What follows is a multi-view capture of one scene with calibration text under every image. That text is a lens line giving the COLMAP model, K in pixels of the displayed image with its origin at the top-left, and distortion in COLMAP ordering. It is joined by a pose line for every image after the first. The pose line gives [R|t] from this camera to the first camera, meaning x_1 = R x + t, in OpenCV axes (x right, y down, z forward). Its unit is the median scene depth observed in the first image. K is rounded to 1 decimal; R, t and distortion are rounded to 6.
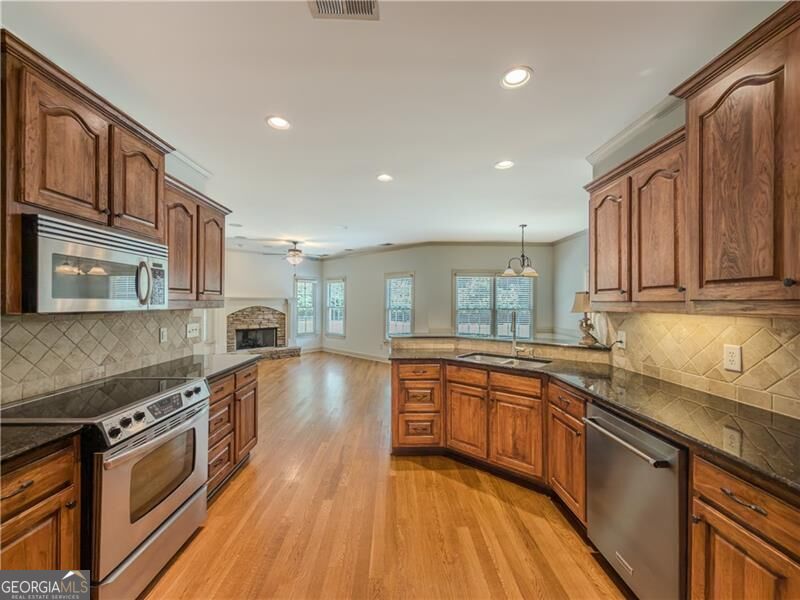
lens RADIAL K [[324.1, 0, 401.5], [0, 324.1, 301.1], [0, 0, 1]] dist [0.000323, 0.000009]
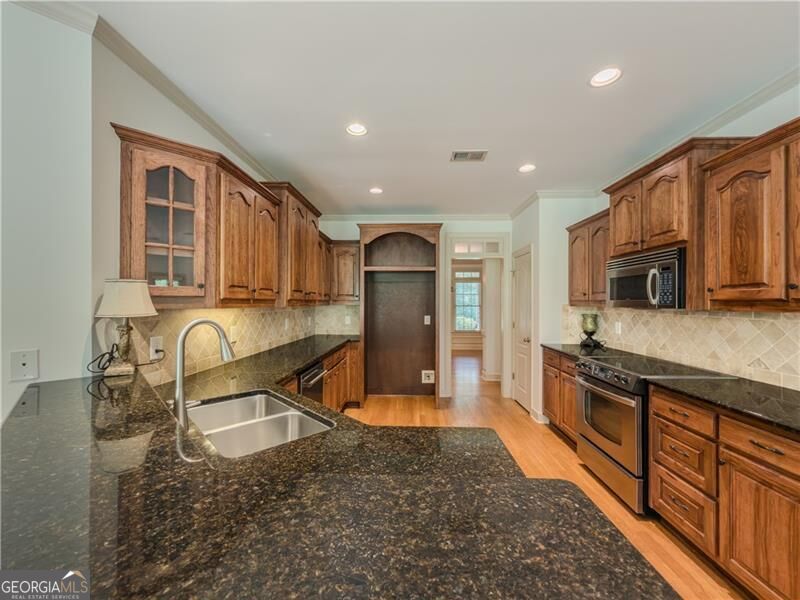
lens RADIAL K [[324.1, 0, 401.5], [0, 324.1, 301.1], [0, 0, 1]] dist [0.000323, 0.000009]
pose [[-0.998438, -0.006549, 0.055492, 0.070731], [-0.006939, 0.999953, -0.006840, 0.011412], [-0.055445, -0.007214, -0.998436, 1.752530]]
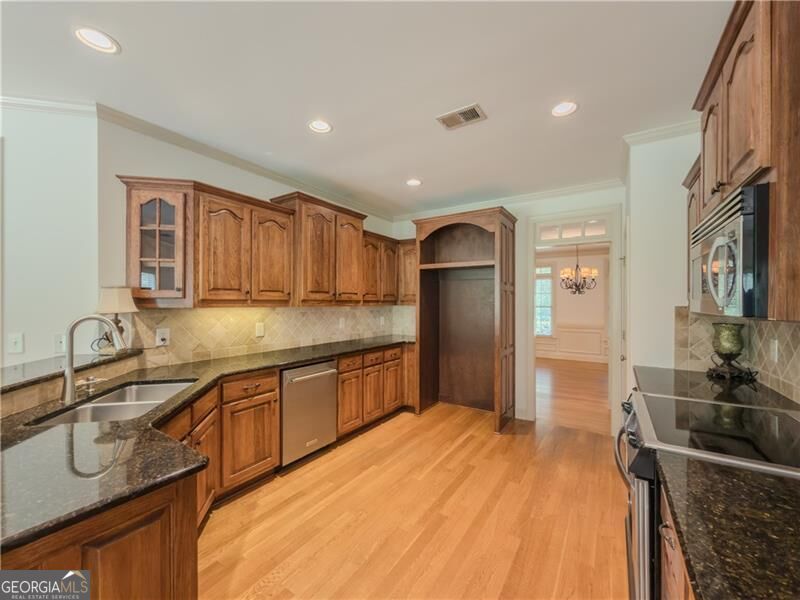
lens RADIAL K [[324.1, 0, 401.5], [0, 324.1, 301.1], [0, 0, 1]] dist [0.000323, 0.000009]
pose [[-0.822348, -0.005962, 0.568953, -0.496125], [-0.008637, 0.999961, -0.002005, 0.004028], [-0.568919, -0.006562, -0.822367, 1.429227]]
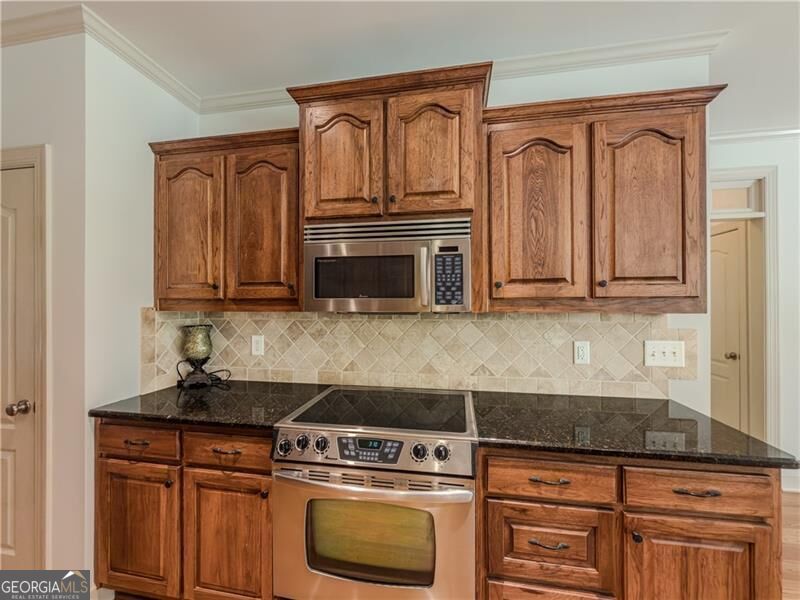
lens RADIAL K [[324.1, 0, 401.5], [0, 324.1, 301.1], [0, 0, 1]] dist [0.000323, 0.000009]
pose [[-0.199280, -0.009846, -0.979893, -0.037012], [0.005897, 0.999919, -0.011247, 0.008072], [0.979925, -0.008020, -0.199206, 0.844177]]
